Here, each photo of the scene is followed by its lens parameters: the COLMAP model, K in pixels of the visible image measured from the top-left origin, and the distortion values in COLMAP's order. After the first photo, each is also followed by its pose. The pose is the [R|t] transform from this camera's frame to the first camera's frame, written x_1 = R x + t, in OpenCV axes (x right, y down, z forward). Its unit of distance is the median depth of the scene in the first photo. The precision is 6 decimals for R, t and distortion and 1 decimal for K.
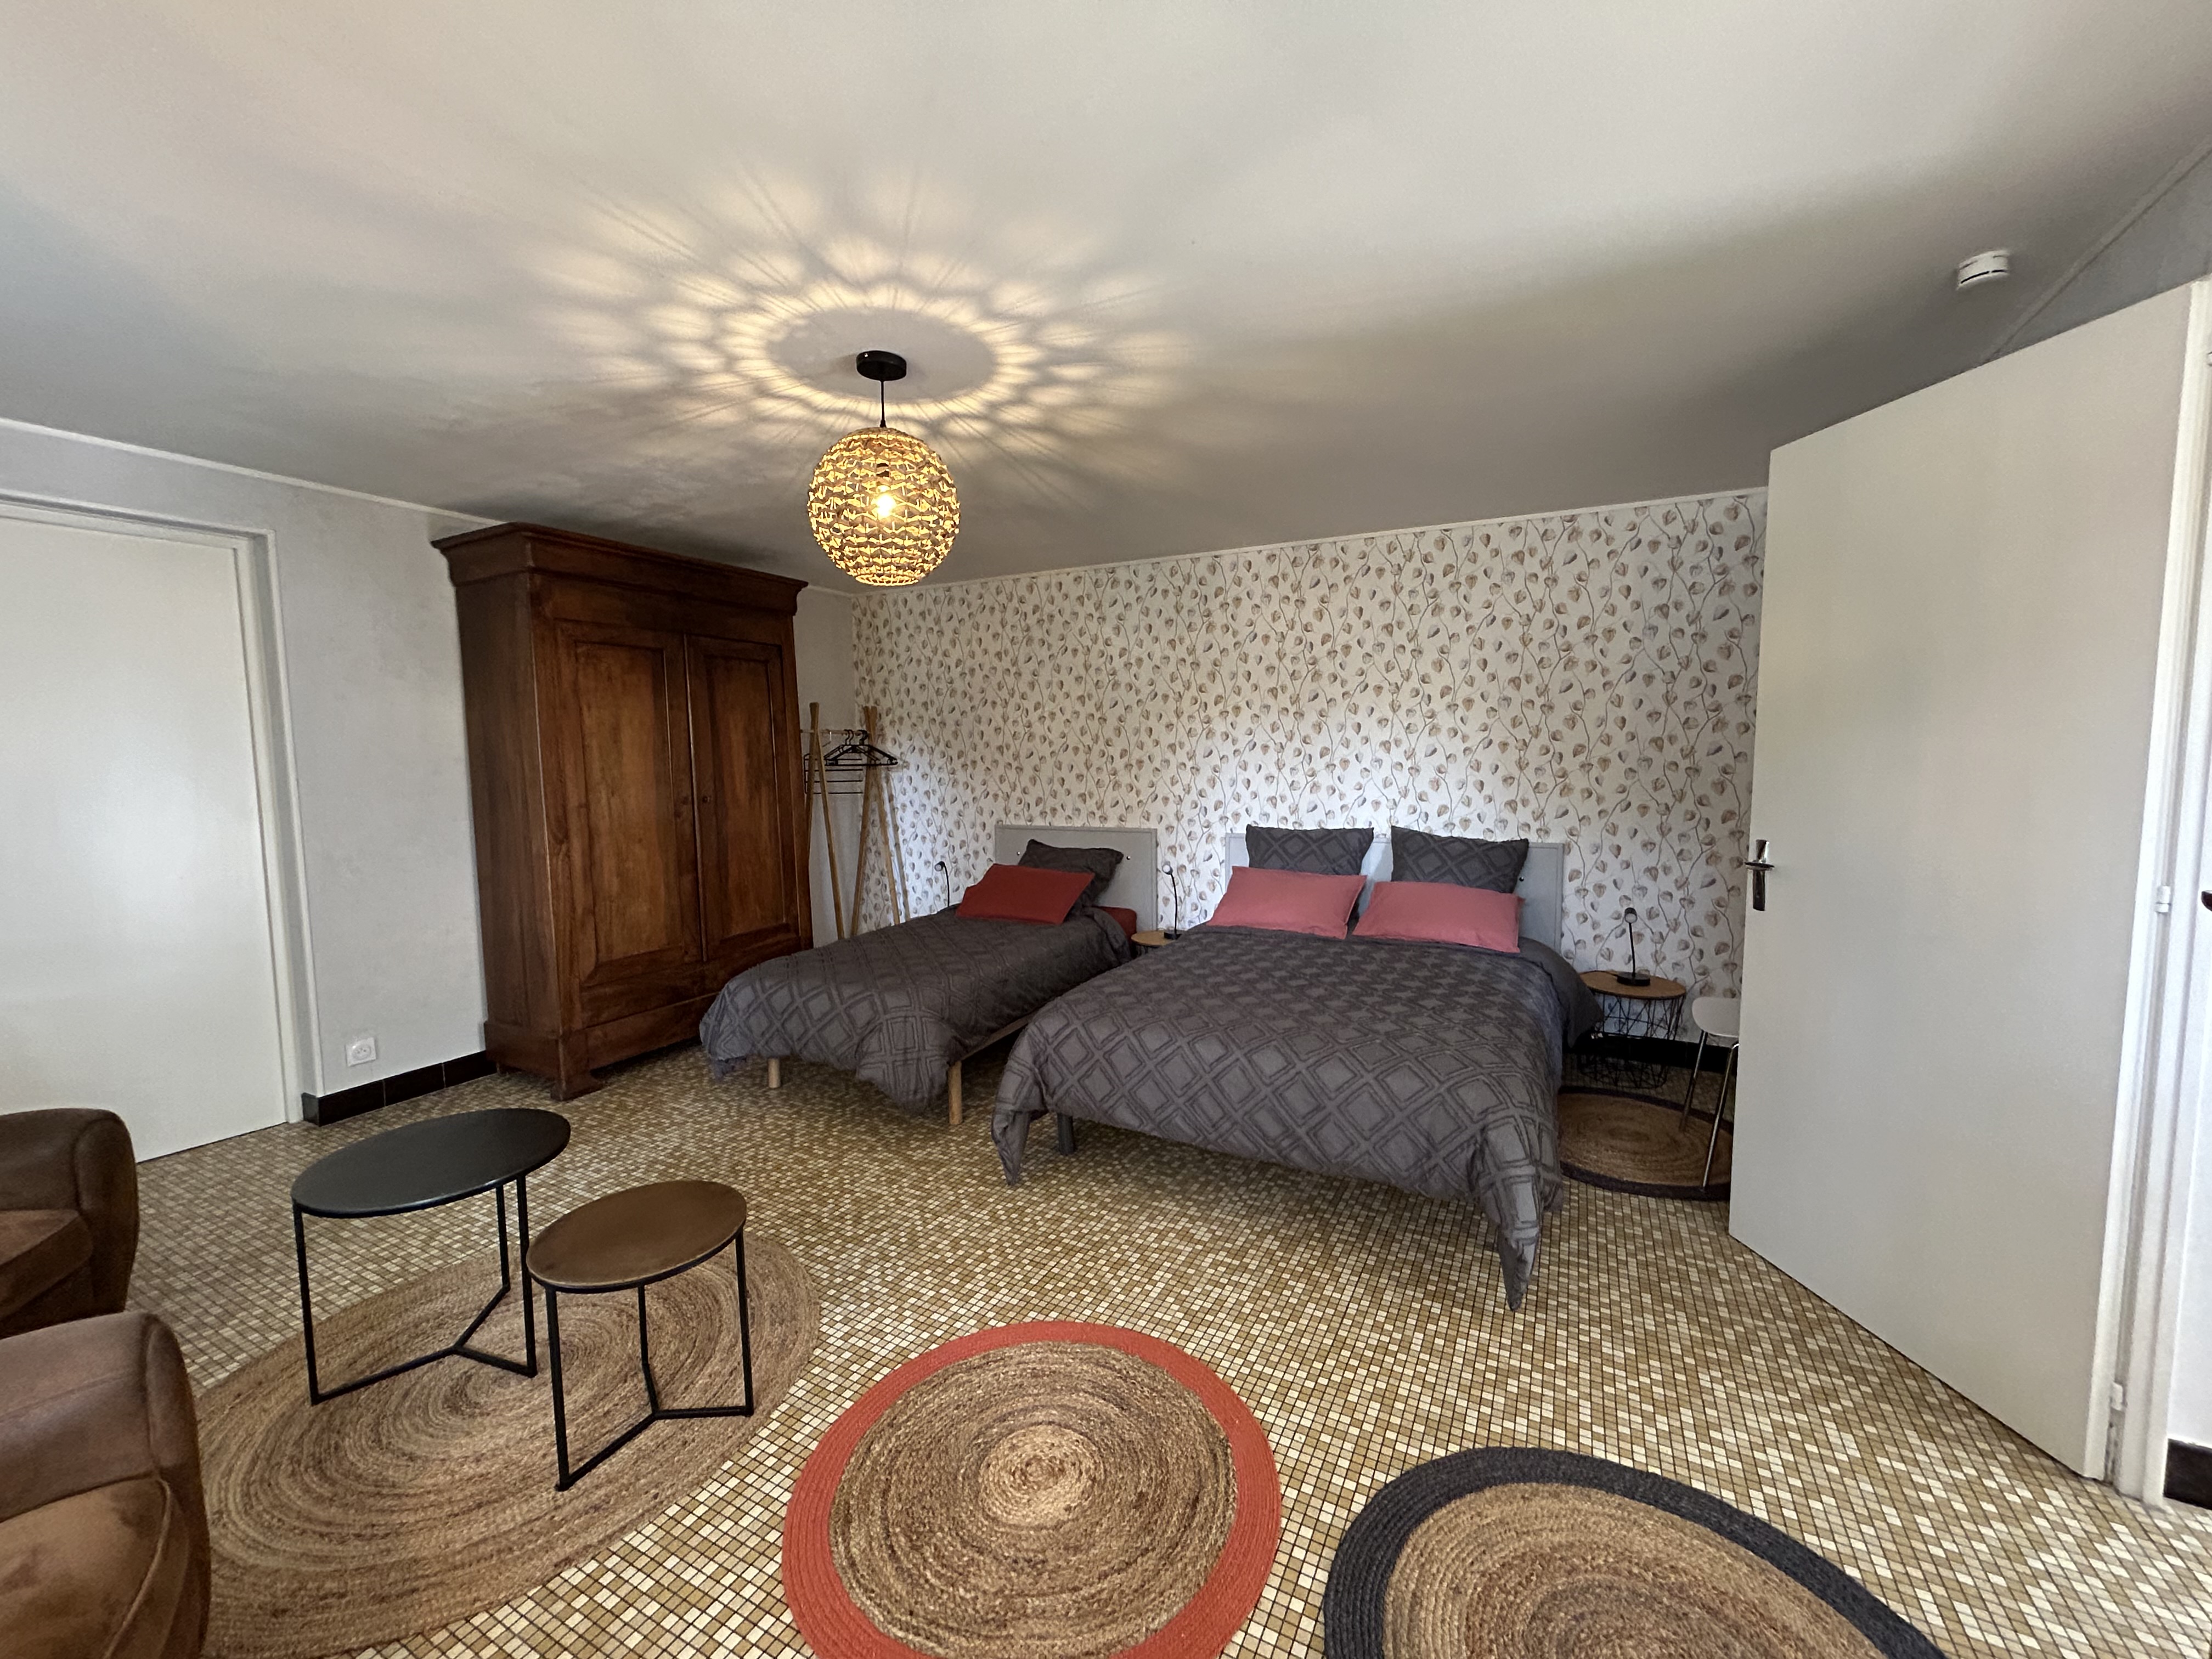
lens RADIAL K [[884.3, 0, 1108.9], [0, 884.3, 826.9], [0, 0, 1]] dist [-0.004391, 0.000721]
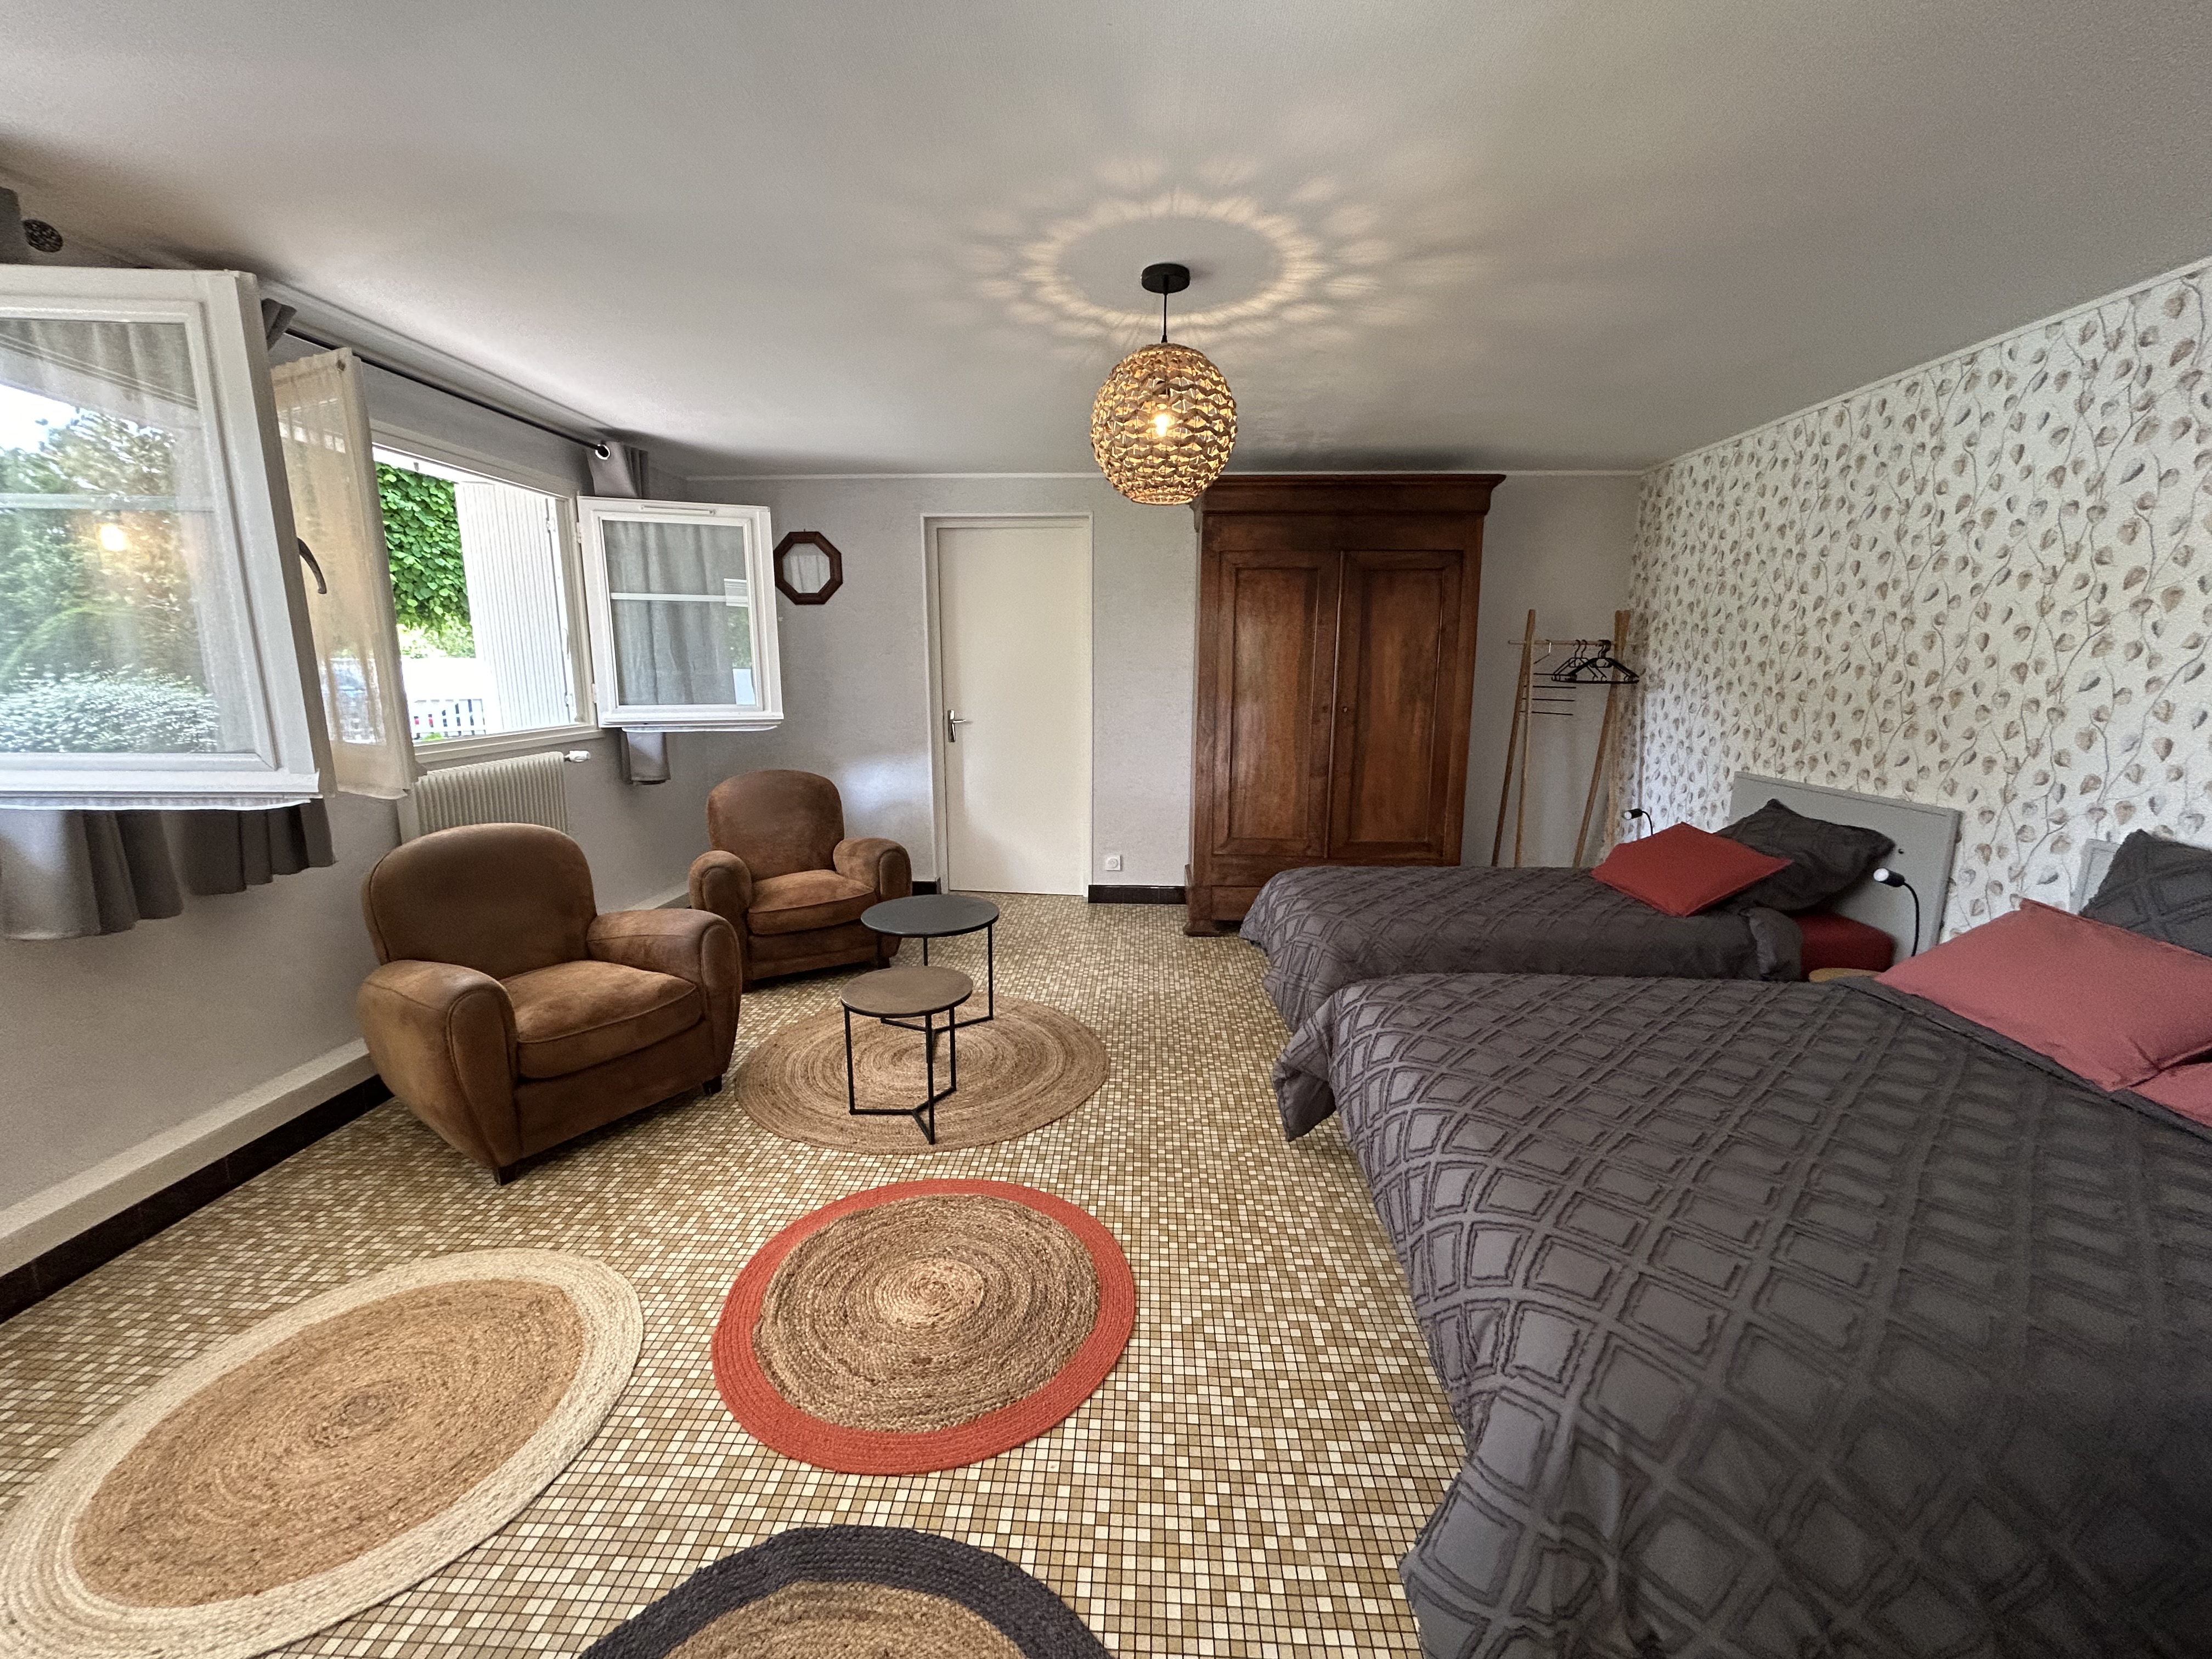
lens RADIAL K [[884.3, 0, 1110.1], [0, 884.3, 829.9], [0, 0, 1]] dist [-0.004391, 0.000721]
pose [[0.423890, 0.183588, -0.886912, 0.361862], [-0.086301, 0.982972, 0.162226, -0.034140], [0.901593, 0.007776, 0.432516, 0.263516]]
